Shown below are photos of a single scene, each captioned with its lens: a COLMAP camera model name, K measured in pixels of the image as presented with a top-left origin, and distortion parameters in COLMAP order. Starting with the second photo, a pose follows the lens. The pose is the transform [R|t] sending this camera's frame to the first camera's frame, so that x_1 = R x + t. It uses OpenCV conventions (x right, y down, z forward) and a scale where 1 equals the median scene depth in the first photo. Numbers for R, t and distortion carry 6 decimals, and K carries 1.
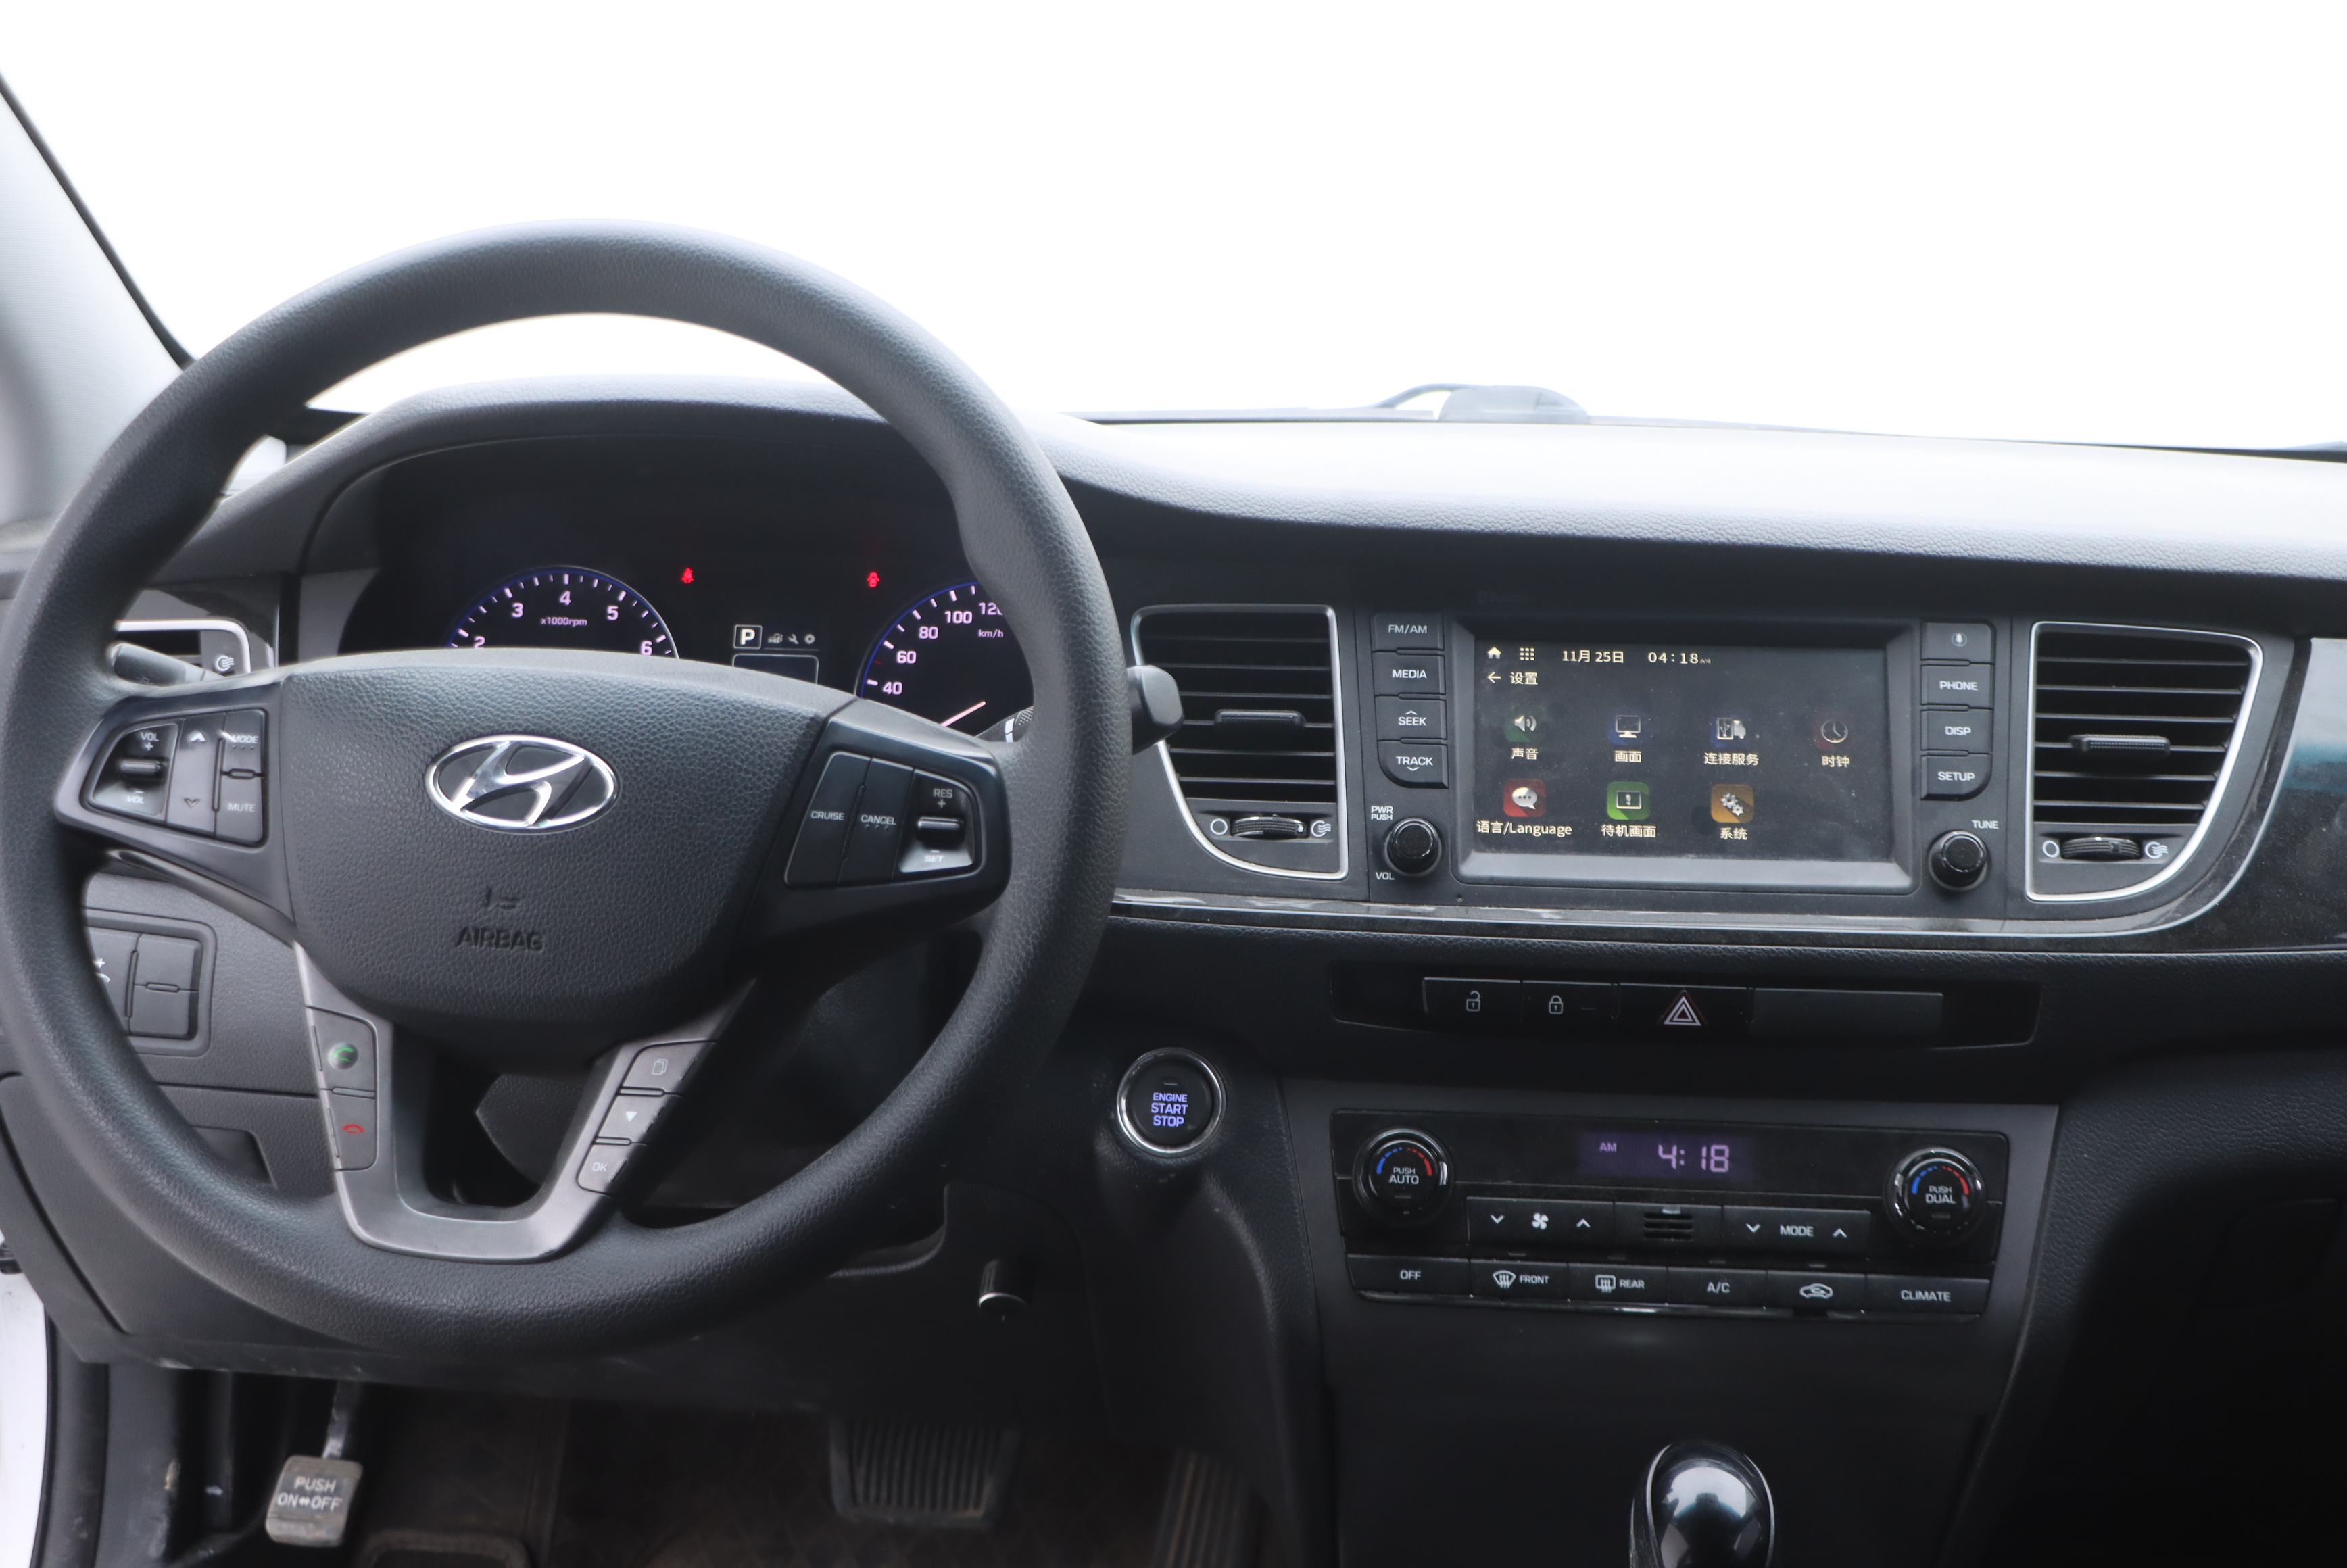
lens RADIAL K [[2608.3, 0, 1188.0], [0, 2608.3, 812.5], [0, 0, 1]] dist [-0.053890, 0.000000]
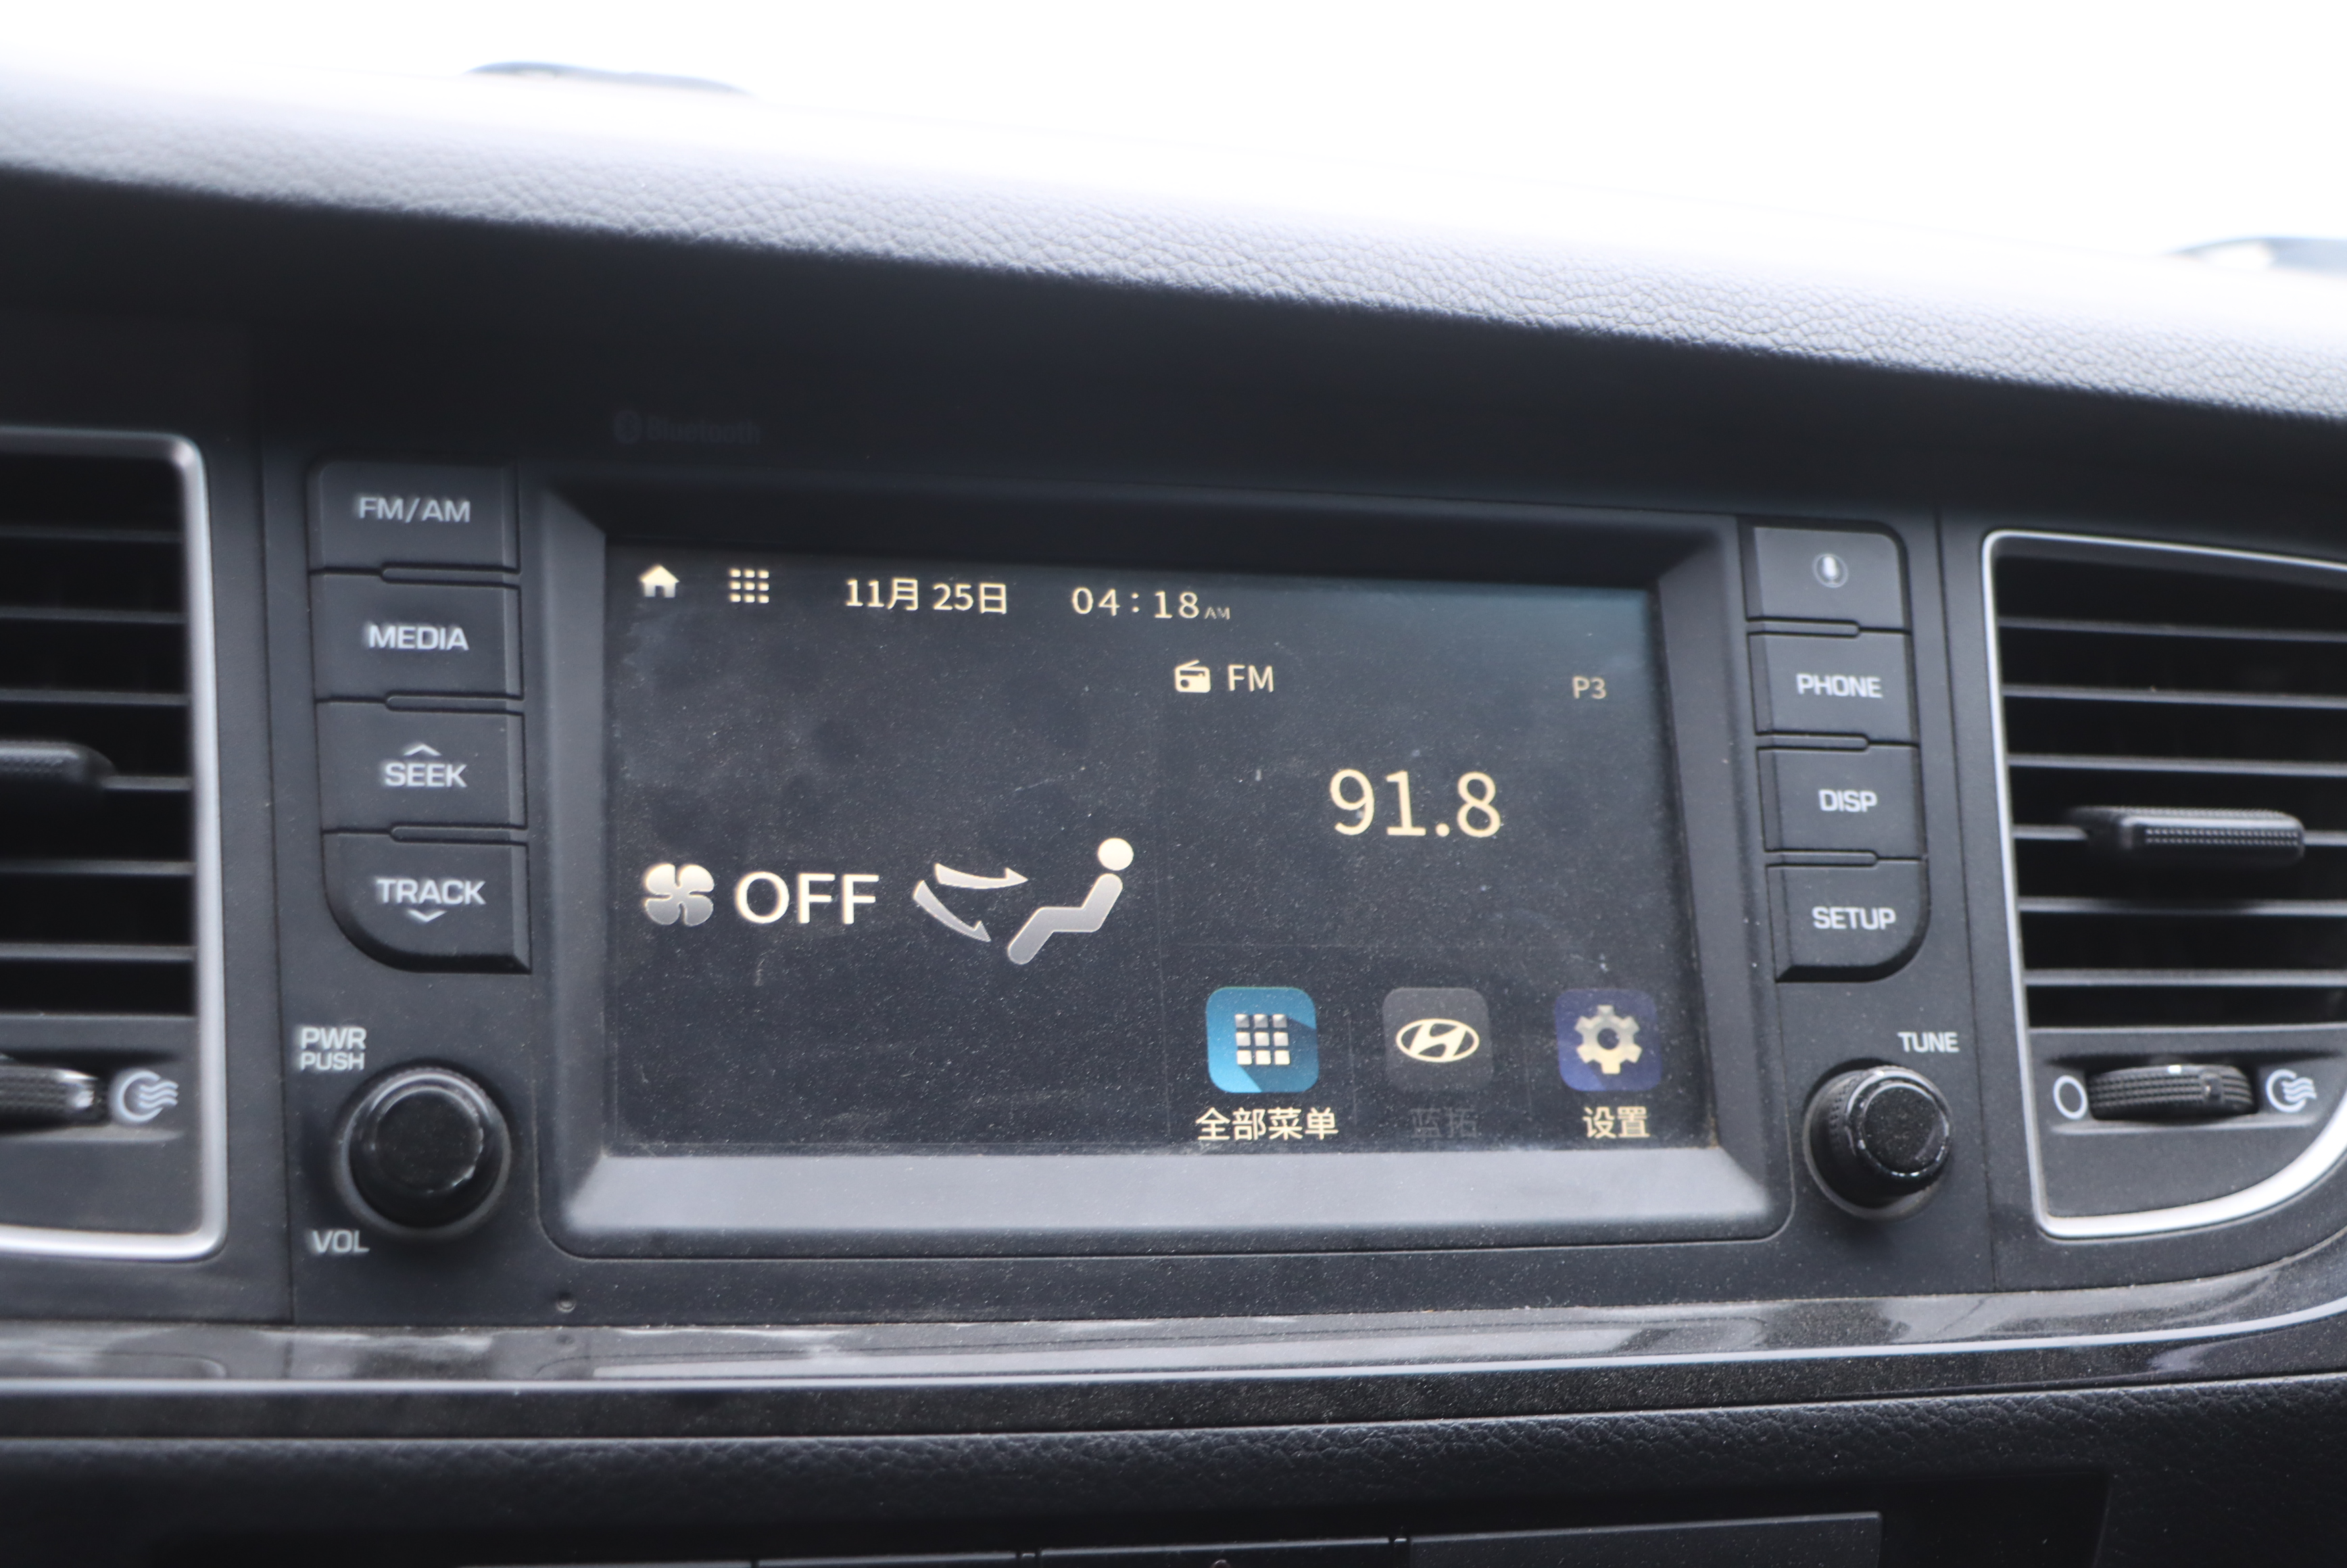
lens RADIAL K [[2906.1, 0, 1212.3], [0, 2906.1, 775.0], [0, 0, 1]] dist [-0.046089, 0.000000]
pose [[0.947095, -0.001546, 0.320951, 0.062632], [-0.001199, 0.999964, 0.008356, -0.038972], [-0.320953, -0.008299, 0.947059, 0.611858]]
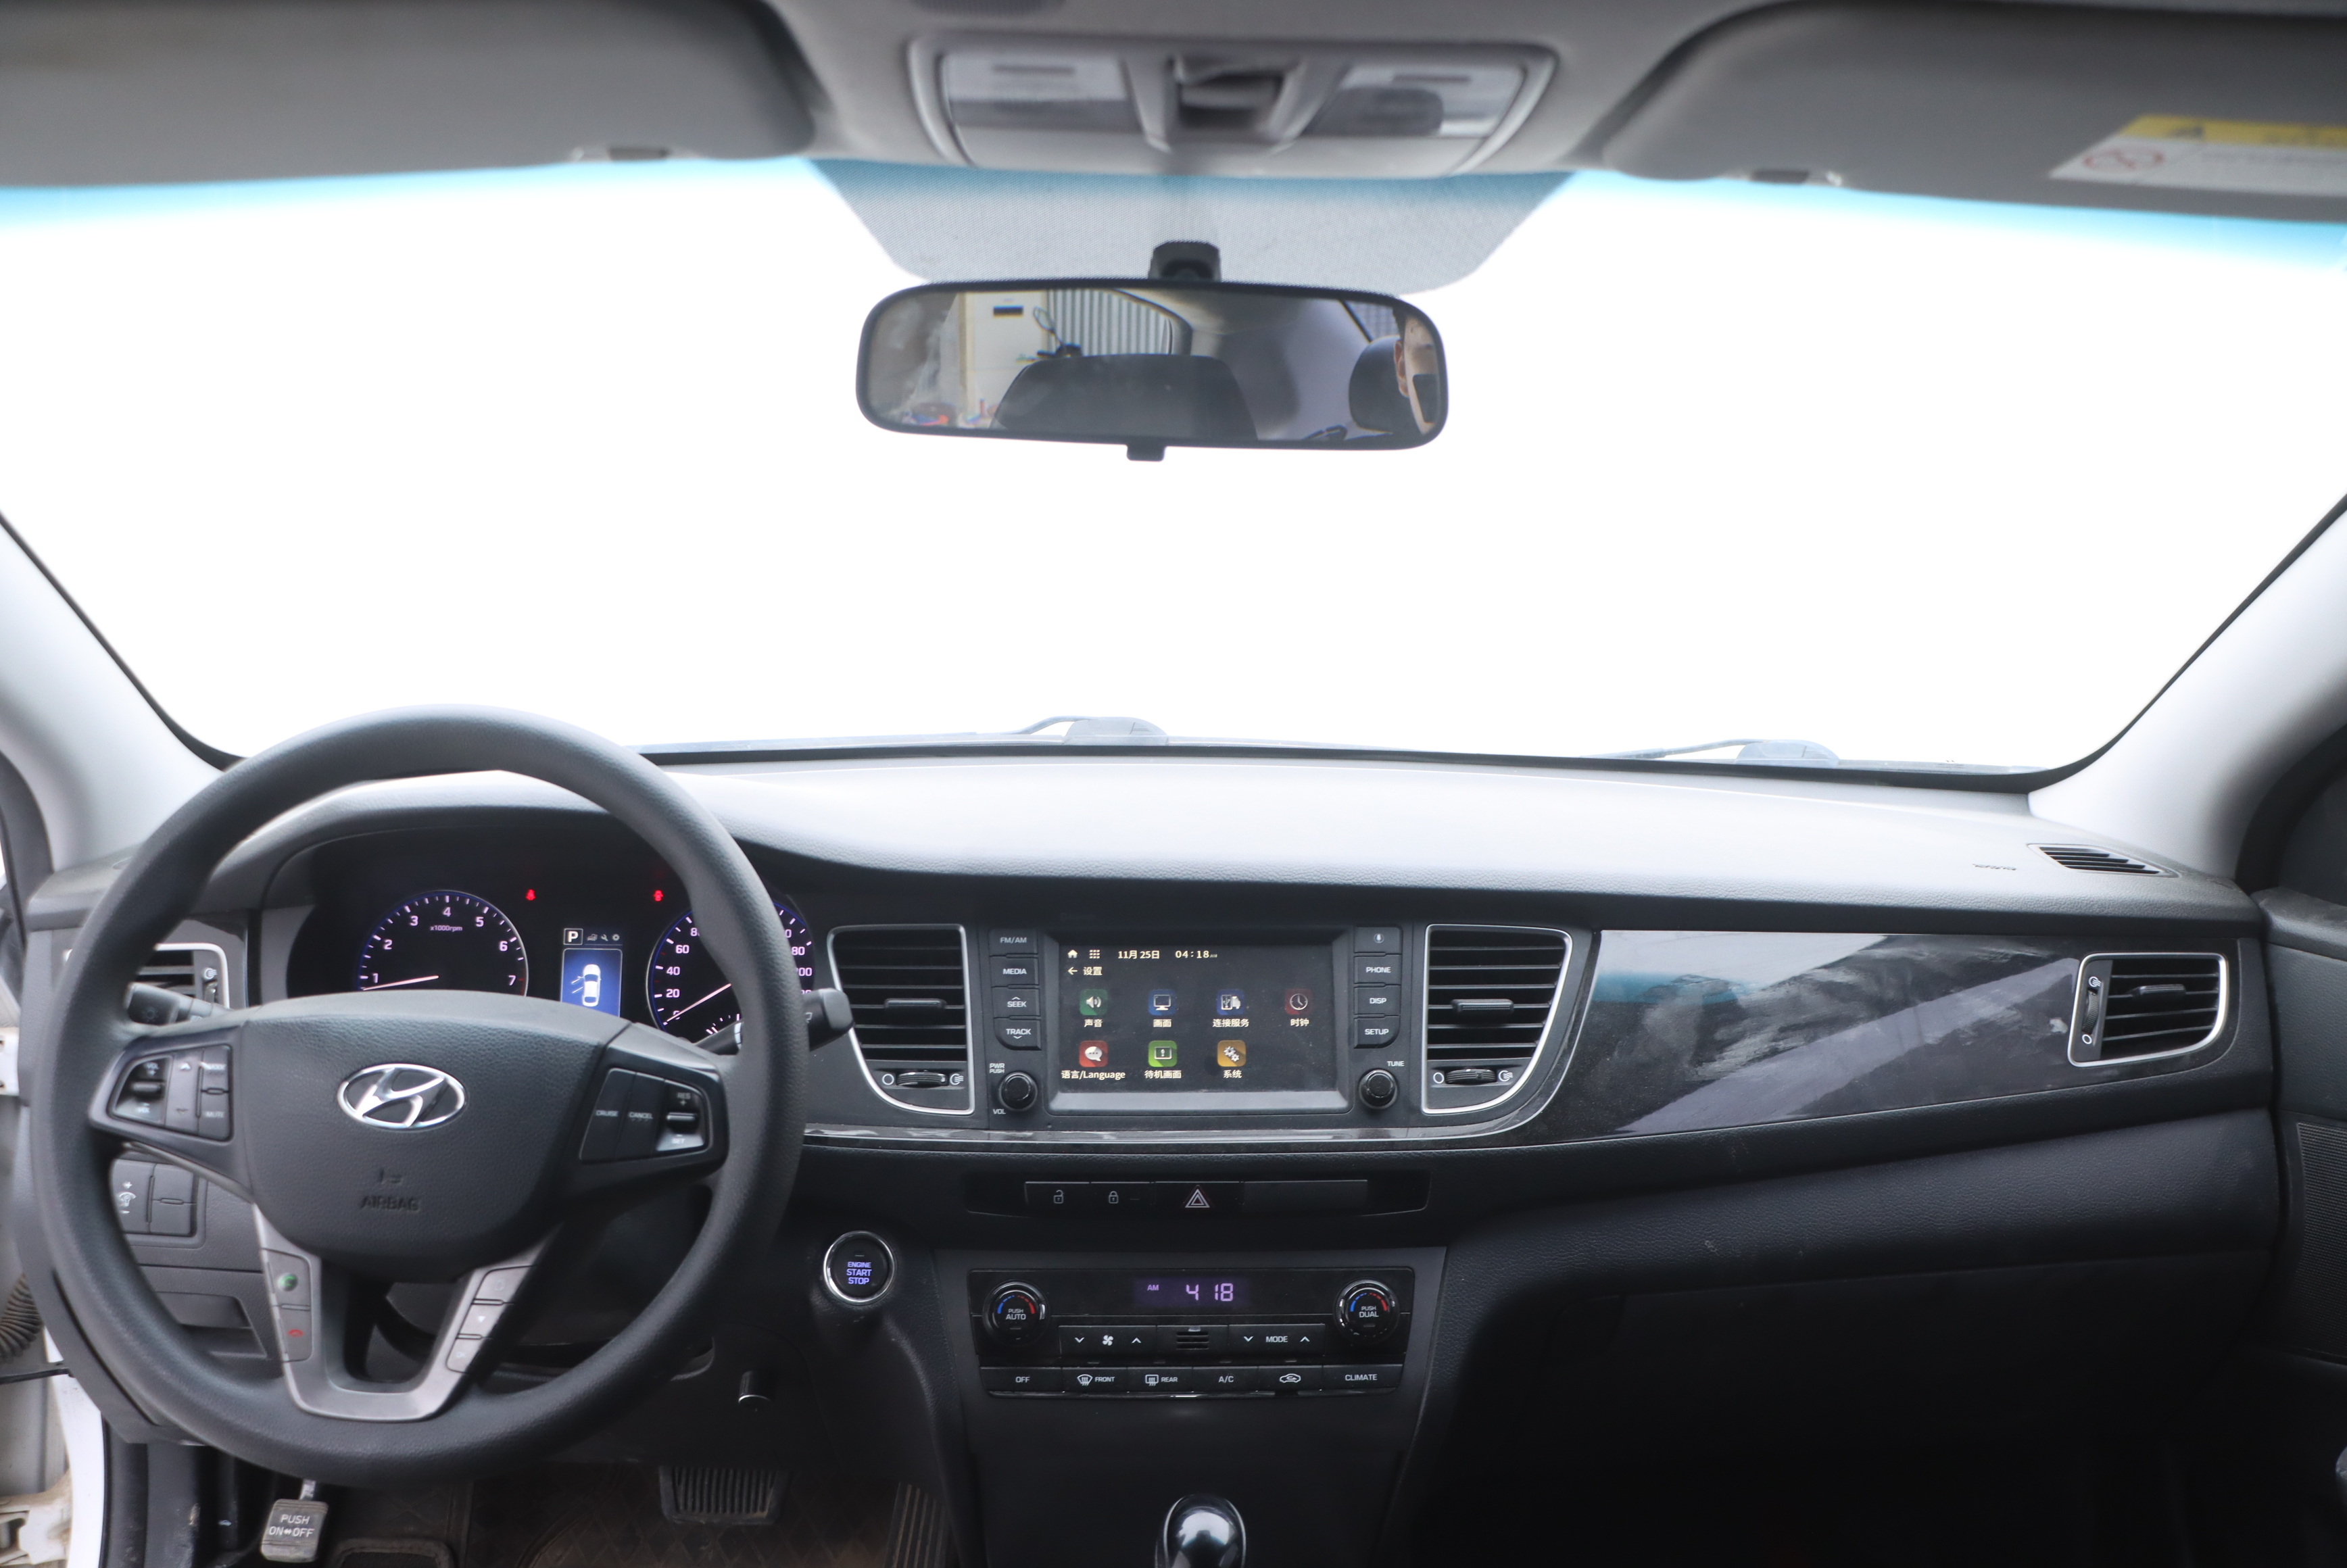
lens RADIAL K [[1931.0, 0, 1189.4], [0, 1931.0, 830.4], [0, 0, 1]] dist [-0.169075, 0.104106]
pose [[0.993150, -0.023506, 0.114458, 0.061305], [0.027489, 0.999066, -0.033344, -0.096296], [-0.113567, 0.036262, 0.992868, -0.106459]]
